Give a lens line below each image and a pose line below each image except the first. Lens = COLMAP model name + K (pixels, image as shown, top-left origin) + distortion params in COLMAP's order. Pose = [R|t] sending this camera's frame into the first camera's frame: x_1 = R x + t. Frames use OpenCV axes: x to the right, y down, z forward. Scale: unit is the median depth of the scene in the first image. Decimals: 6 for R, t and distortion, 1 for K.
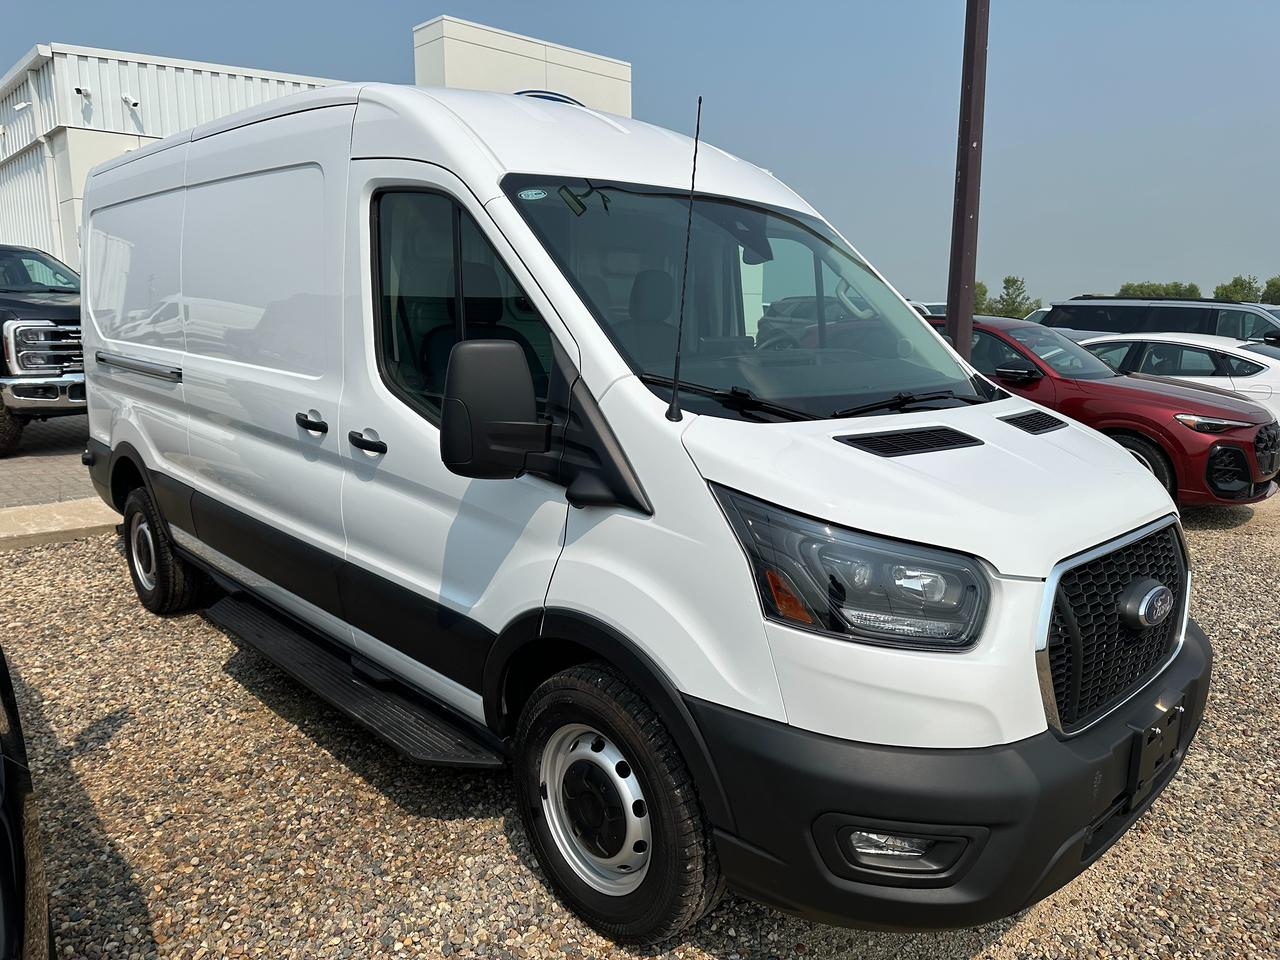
lens RADIAL K [[924.1, 0, 639.3], [0, 924.1, 478.9], [0, 0, 1]] dist [0.022990, -0.024822]
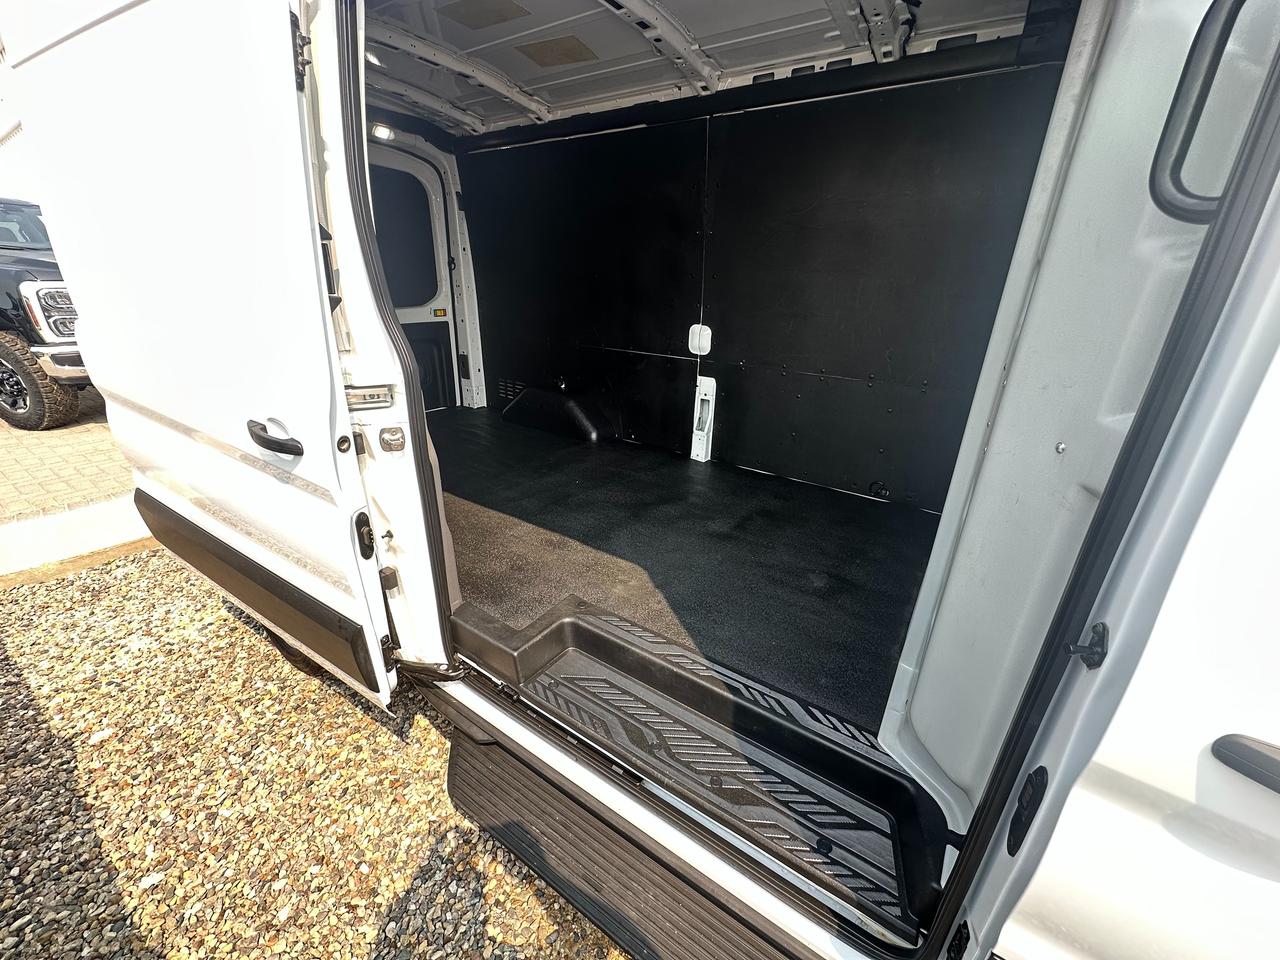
lens RADIAL K [[511.7, 0, 641.0], [0, 511.7, 480.8], [0, 0, 1]] dist [0.000953, 0.000201]
pose [[0.977572, -0.077711, 0.195742, -0.276073], [0.034903, 0.976361, 0.213310, -0.091107], [-0.207691, -0.201694, 0.957175, 0.485810]]
